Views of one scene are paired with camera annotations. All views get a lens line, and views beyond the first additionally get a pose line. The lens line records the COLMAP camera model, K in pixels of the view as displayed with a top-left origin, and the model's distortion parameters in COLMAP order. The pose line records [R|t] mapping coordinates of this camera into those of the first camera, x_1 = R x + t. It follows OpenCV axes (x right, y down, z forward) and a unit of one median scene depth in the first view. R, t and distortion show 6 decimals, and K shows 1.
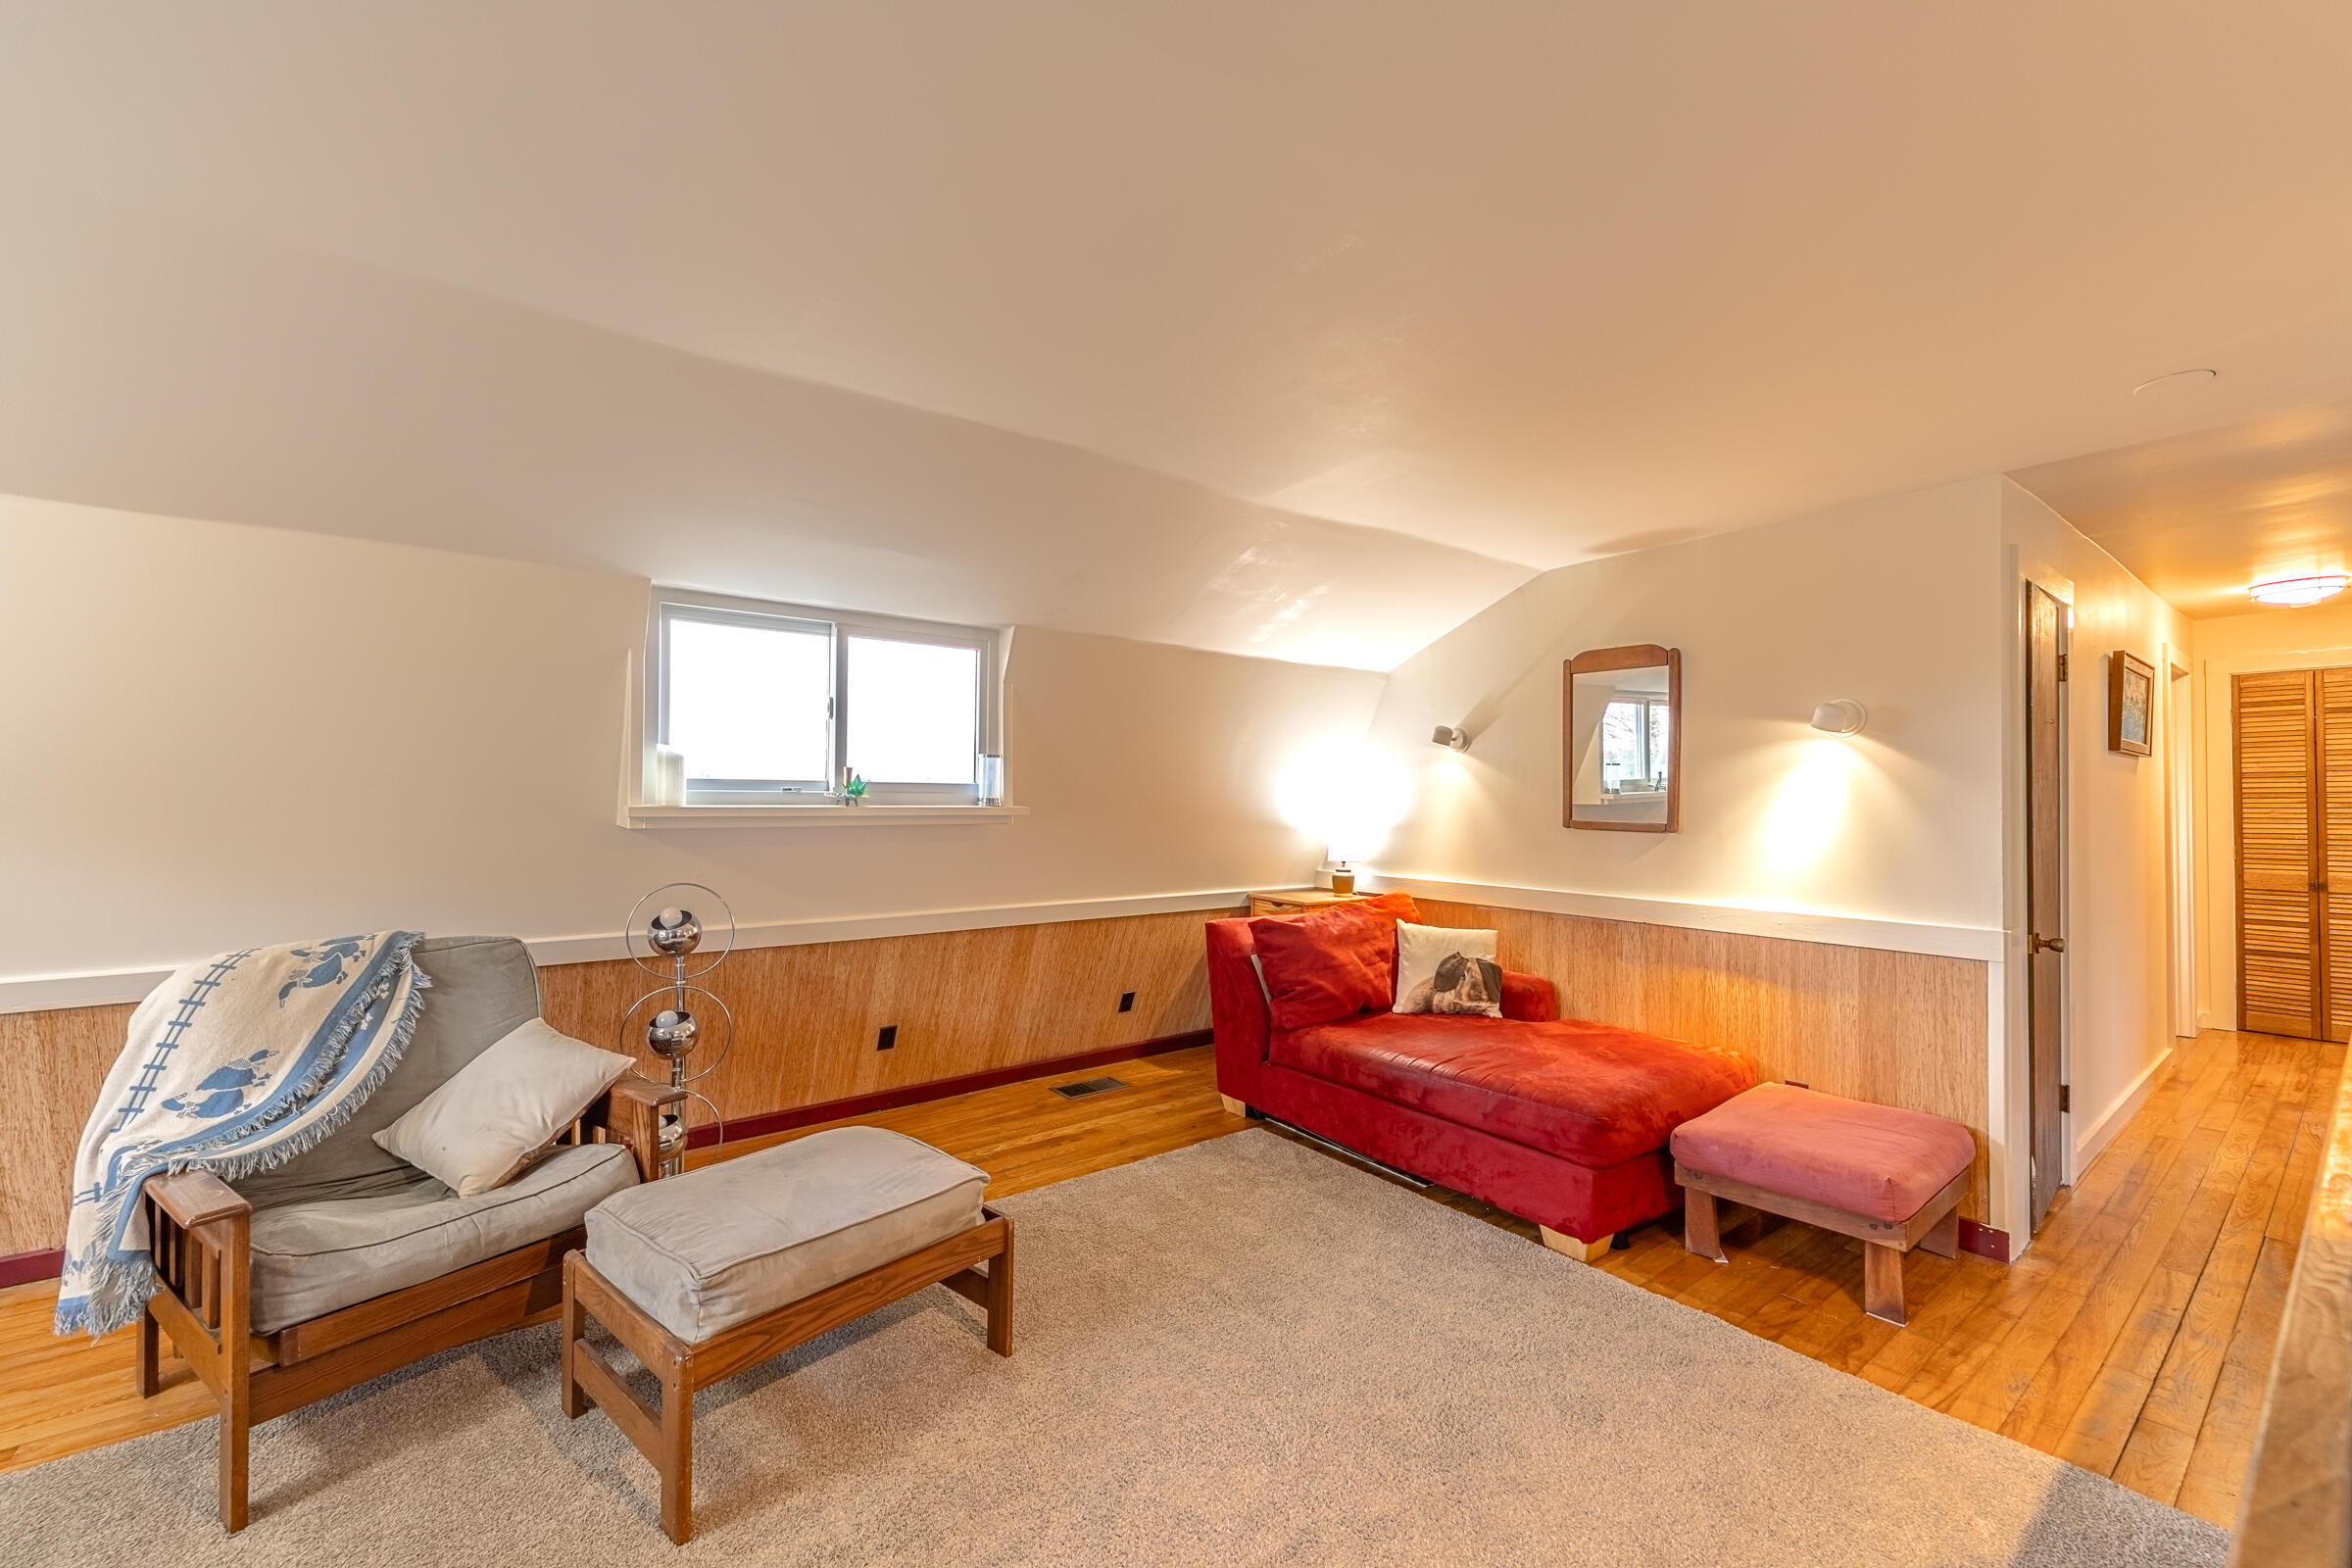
lens RADIAL K [[923.6, 0, 1168.7], [0, 923.6, 786.1], [0, 0, 1]] dist [0.000918, 0.000275]
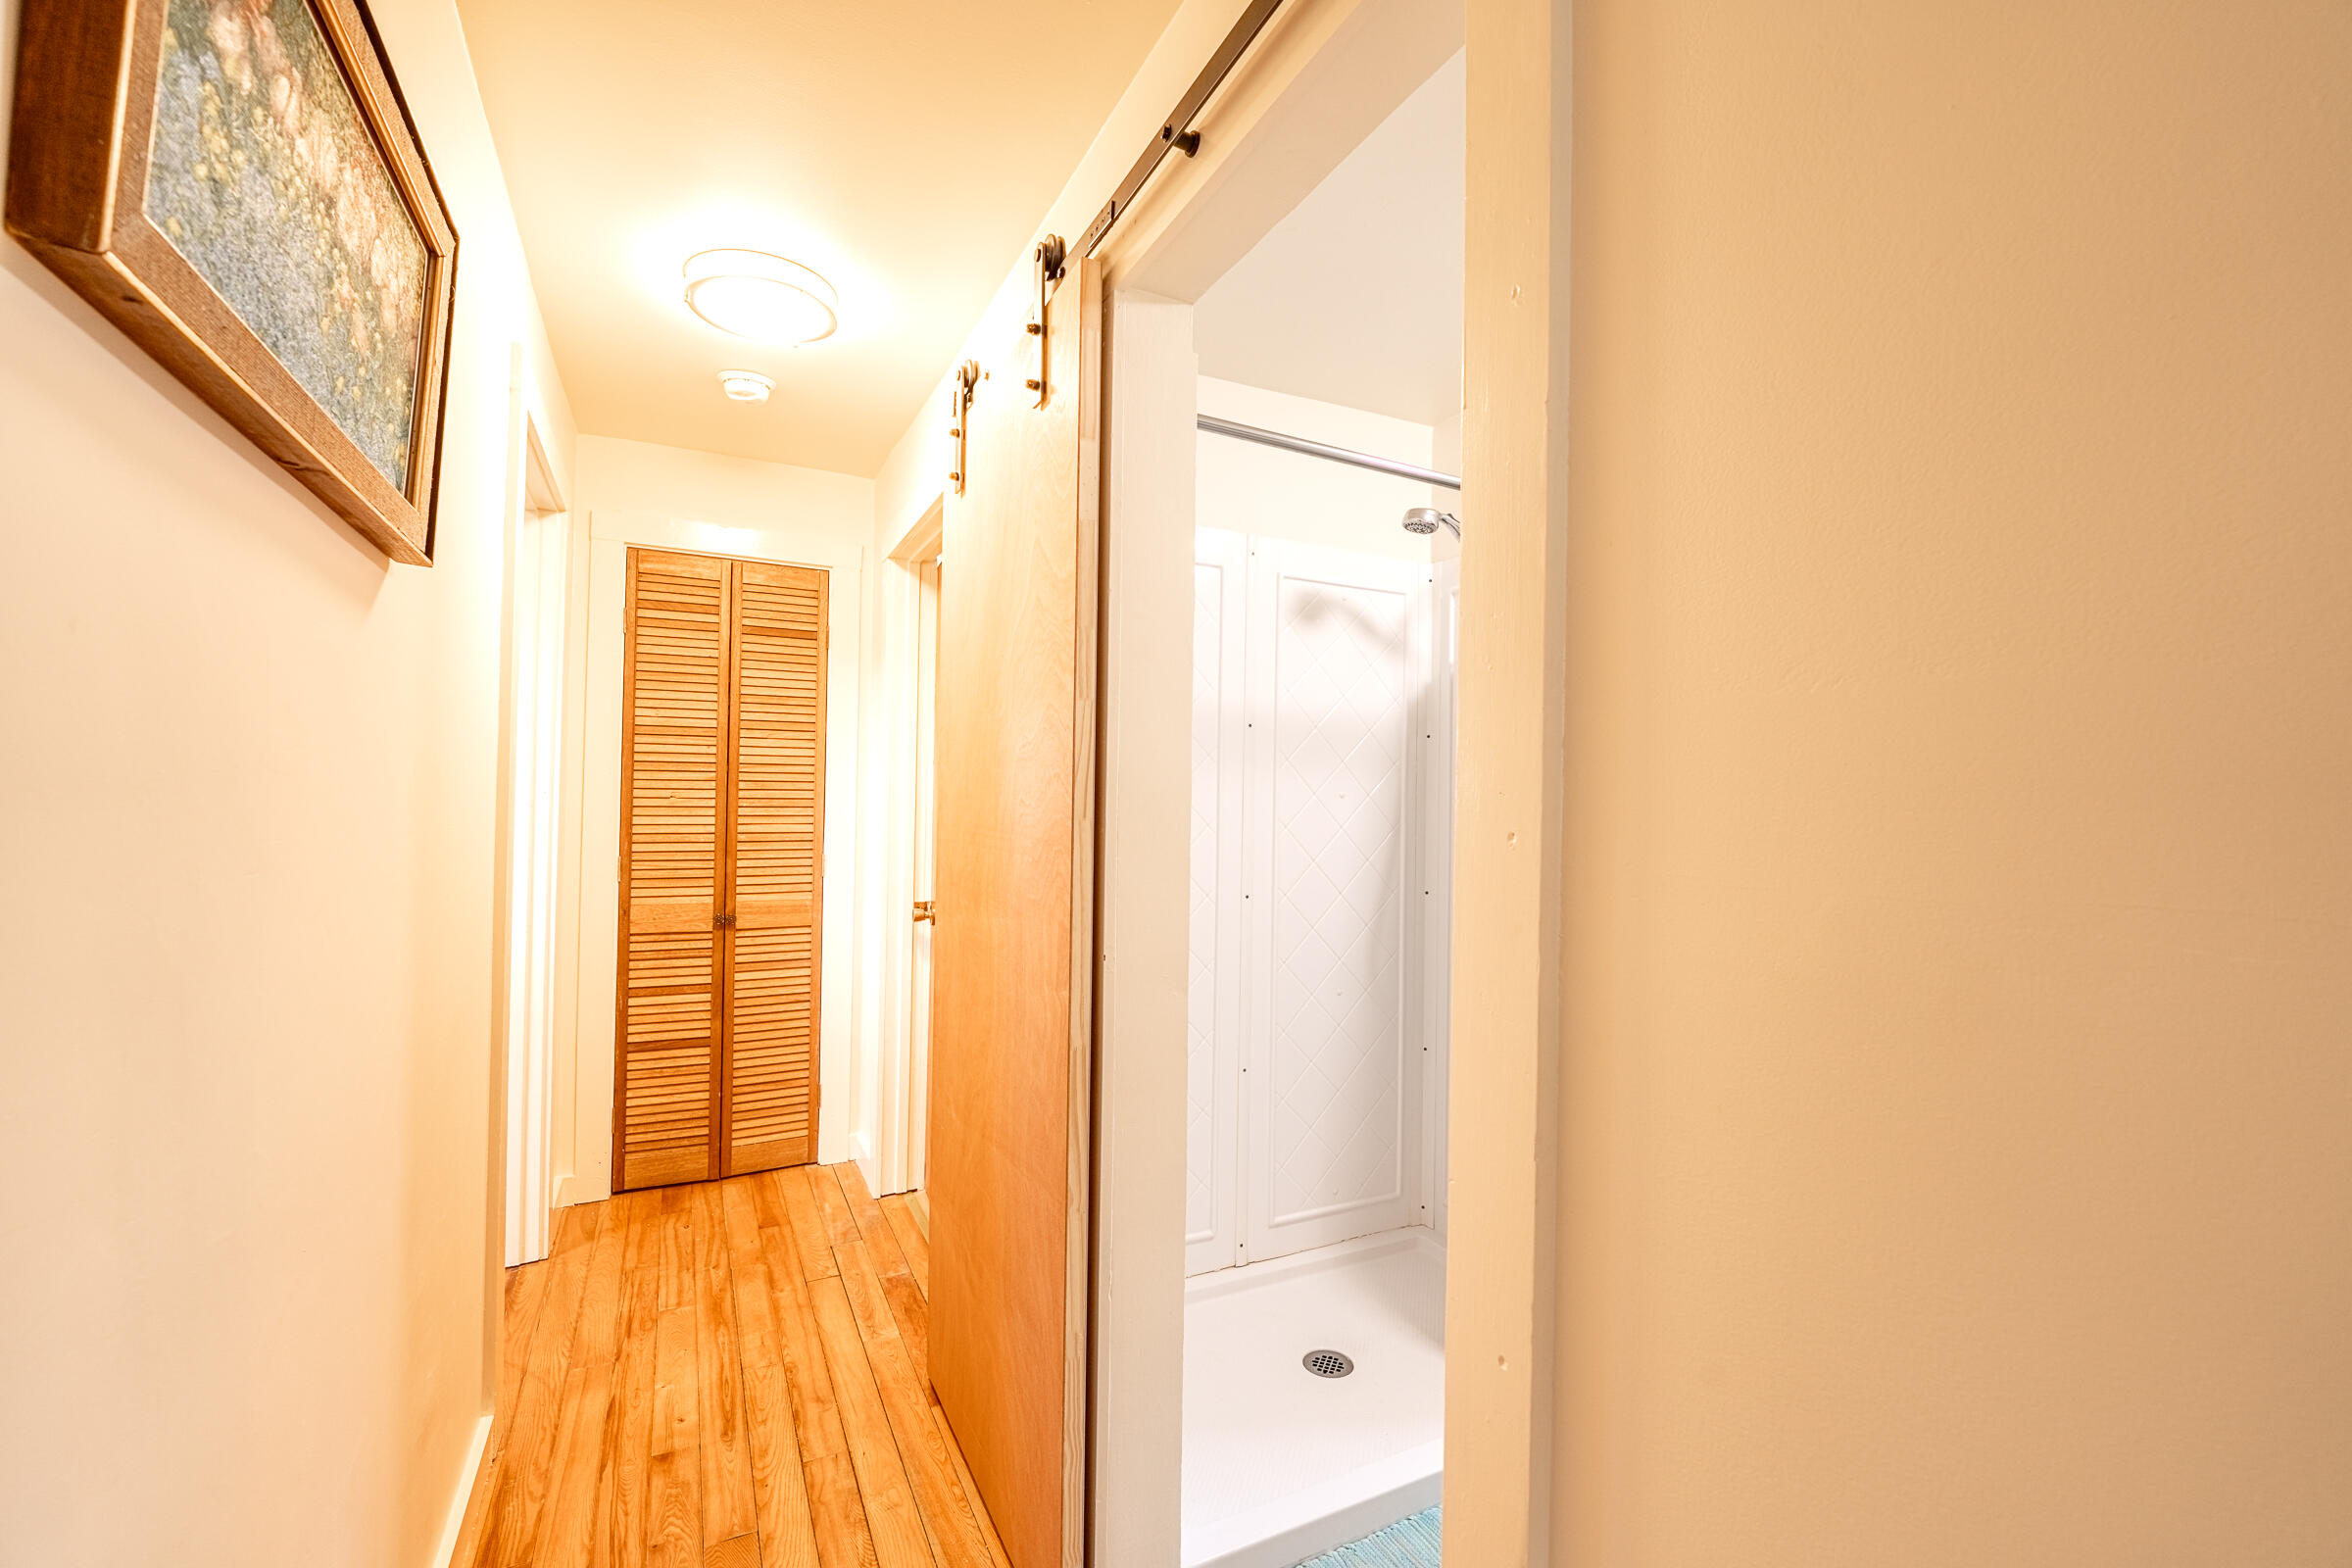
lens RADIAL K [[923.6, 0, 1165.0], [0, 923.6, 782.6], [0, 0, 1]] dist [0.000918, 0.000275]
pose [[0.162738, 0.022467, 0.986413, 0.685240], [-0.026203, 0.999487, -0.018442, 0.022361], [-0.986321, -0.022846, 0.163243, 0.612839]]
